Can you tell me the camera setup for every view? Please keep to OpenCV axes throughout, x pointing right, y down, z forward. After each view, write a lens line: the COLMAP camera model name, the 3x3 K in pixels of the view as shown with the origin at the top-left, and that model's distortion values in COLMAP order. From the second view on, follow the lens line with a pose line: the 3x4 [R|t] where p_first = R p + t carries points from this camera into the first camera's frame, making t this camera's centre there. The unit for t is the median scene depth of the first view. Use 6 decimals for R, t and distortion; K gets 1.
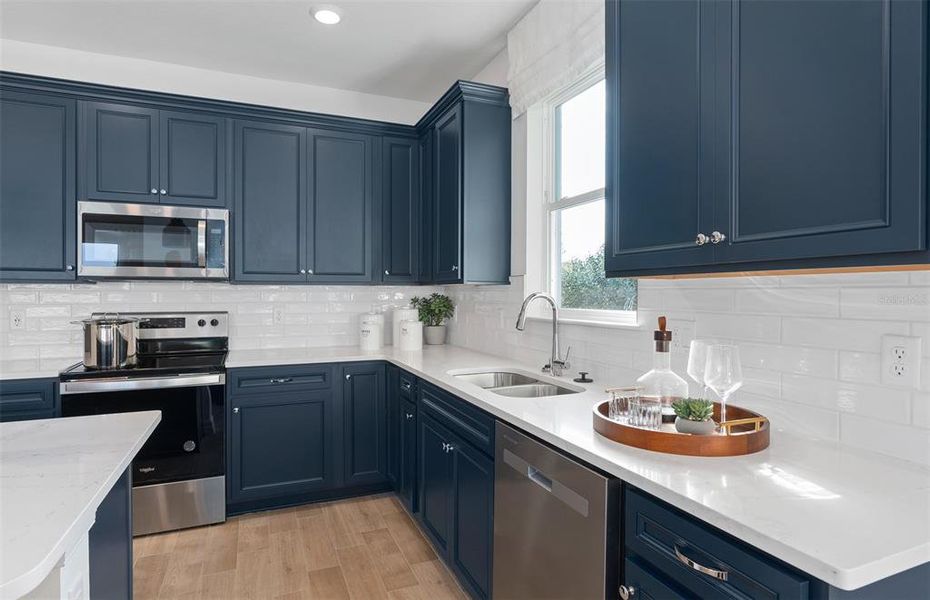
lens RADIAL K [[476.3, 0, 461.7], [0, 476.3, 298.4], [0, 0, 1]] dist [-0.001647, -0.000497]
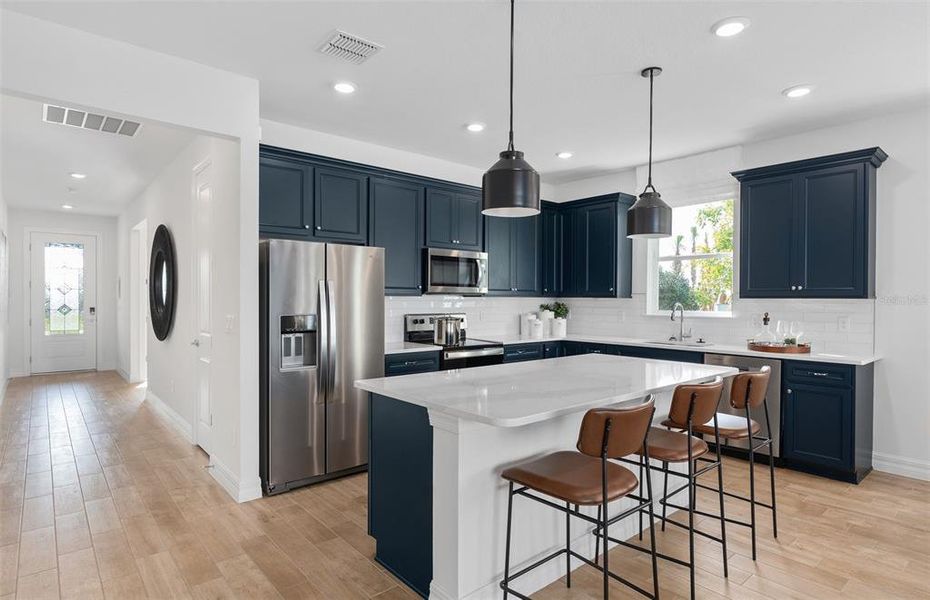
lens RADIAL K [[476.3, 0, 461.7], [0, 476.3, 298.4], [0, 0, 1]] dist [-0.001647, -0.000497]
pose [[0.955950, 0.005730, 0.293475, -1.154545], [-0.002304, 0.999925, -0.012018, -0.004532], [-0.293522, 0.010813, 0.955891, -0.633486]]
